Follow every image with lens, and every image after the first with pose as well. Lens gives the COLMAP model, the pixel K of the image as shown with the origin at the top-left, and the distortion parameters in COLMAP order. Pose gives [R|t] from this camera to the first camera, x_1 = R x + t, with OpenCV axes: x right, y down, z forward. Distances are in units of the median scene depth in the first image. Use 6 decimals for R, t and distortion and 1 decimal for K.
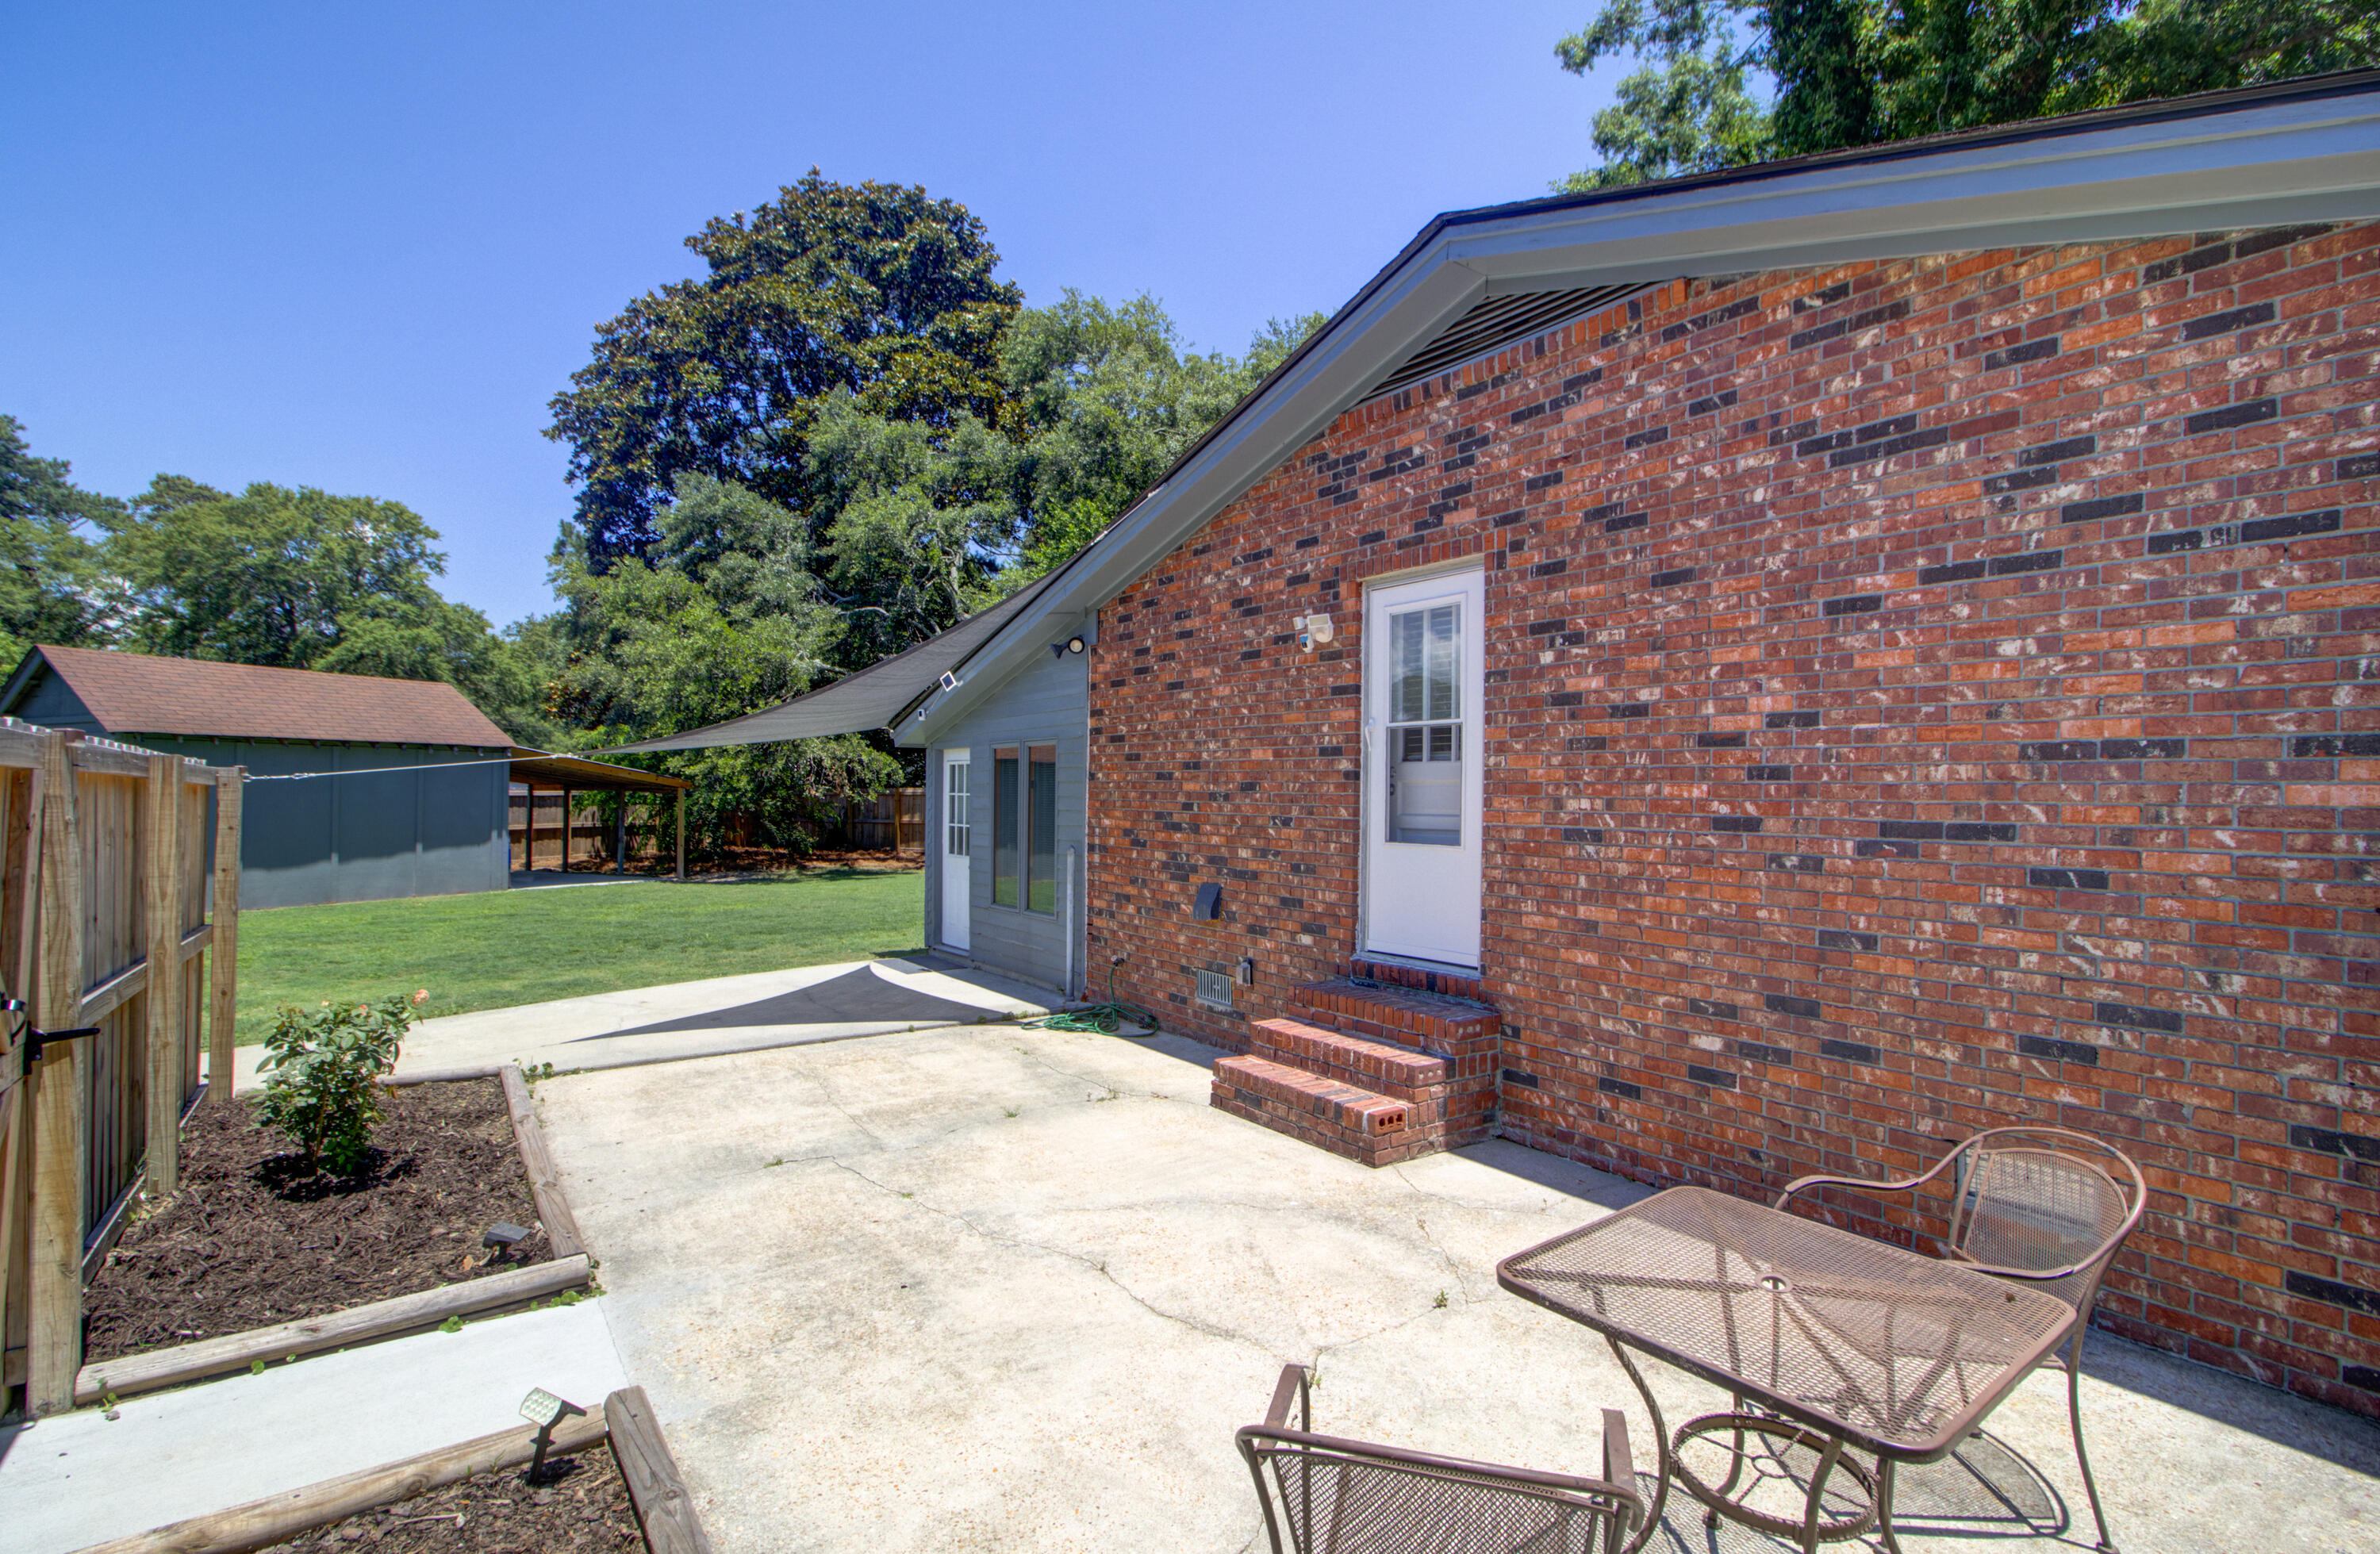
lens RADIAL K [[1089.2, 0, 1203.1], [0, 1089.2, 781.6], [0, 0, 1]] dist [-0.014465, 0.005741]
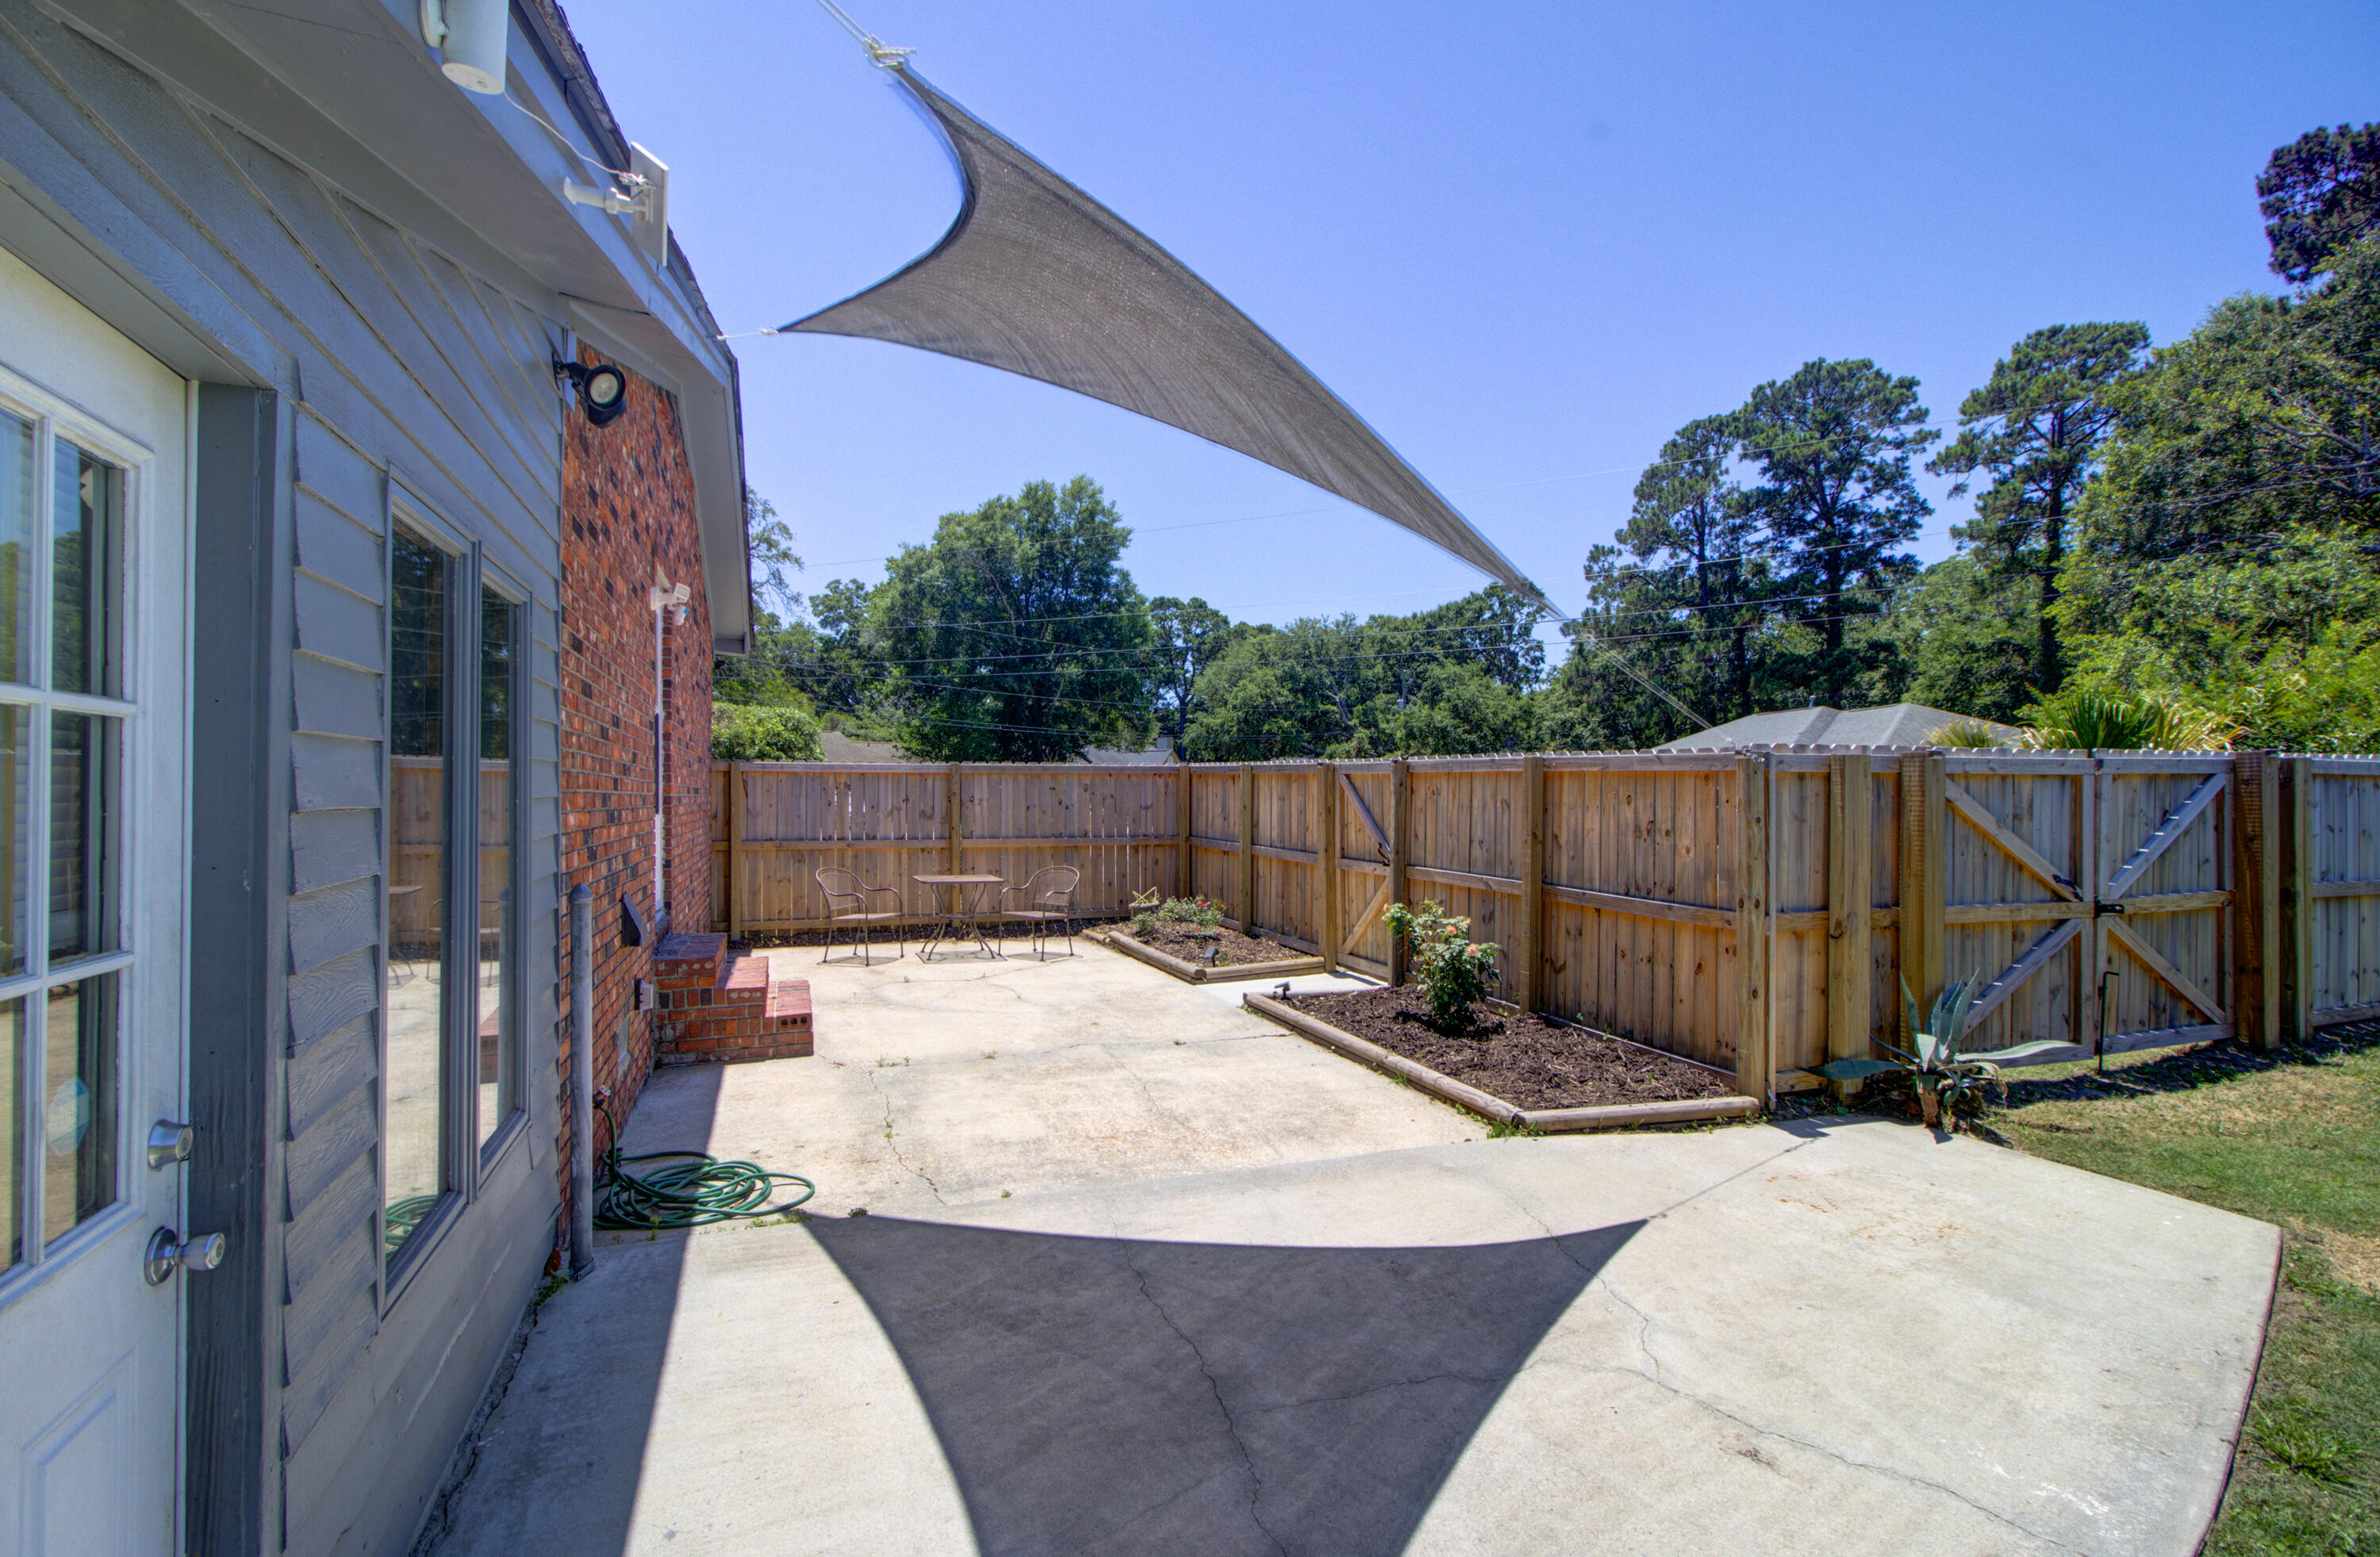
lens RADIAL K [[1089.2, 0, 1176.1], [0, 1089.2, 786.5], [0, 0, 1]] dist [-0.014465, 0.005741]
pose [[-0.958793, -0.008280, 0.283986, -0.169130], [-0.012910, 0.999812, -0.014437, 0.009697], [-0.283813, -0.017509, -0.958720, 0.505614]]
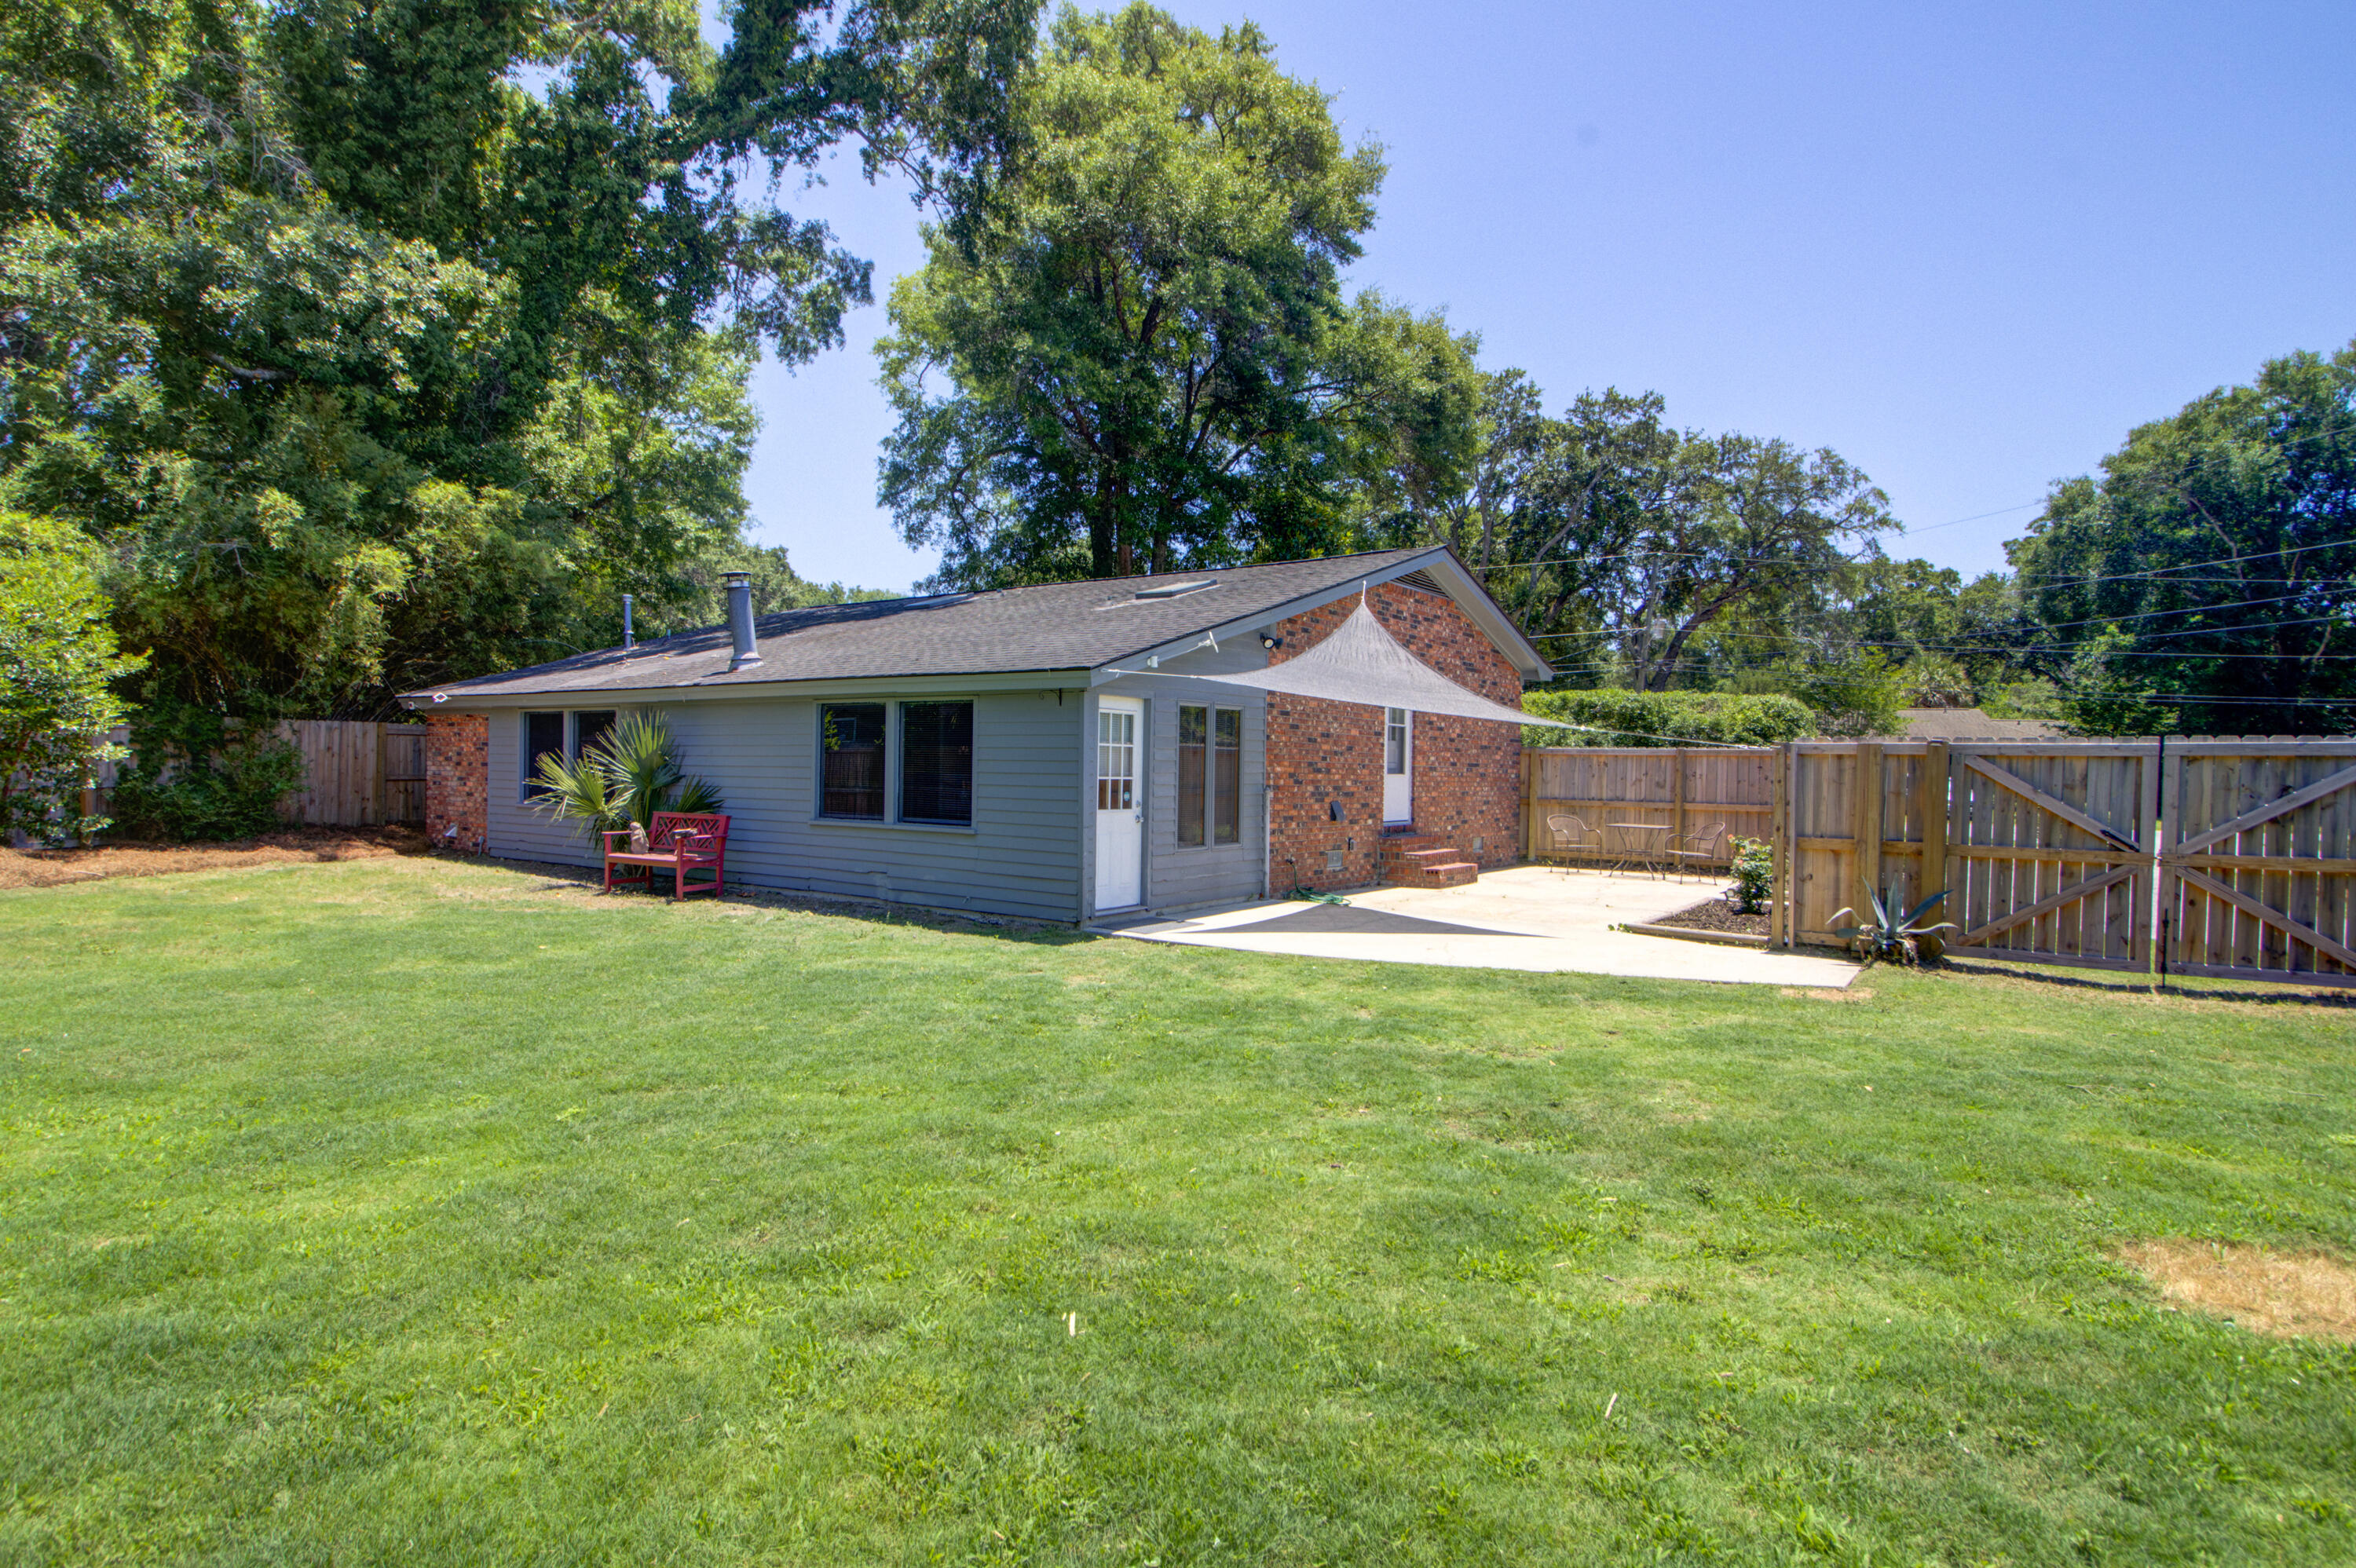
lens RADIAL K [[1241.6, 0, 1173.9], [0, 1241.6, 784.0], [0, 0, 1]] dist [-0.007240, 0.005093]
pose [[-0.312337, -0.027280, 0.949580, -0.598768], [-0.031786, 0.999328, 0.018254, 0.011478], [-0.949439, -0.024482, -0.312994, 0.612344]]
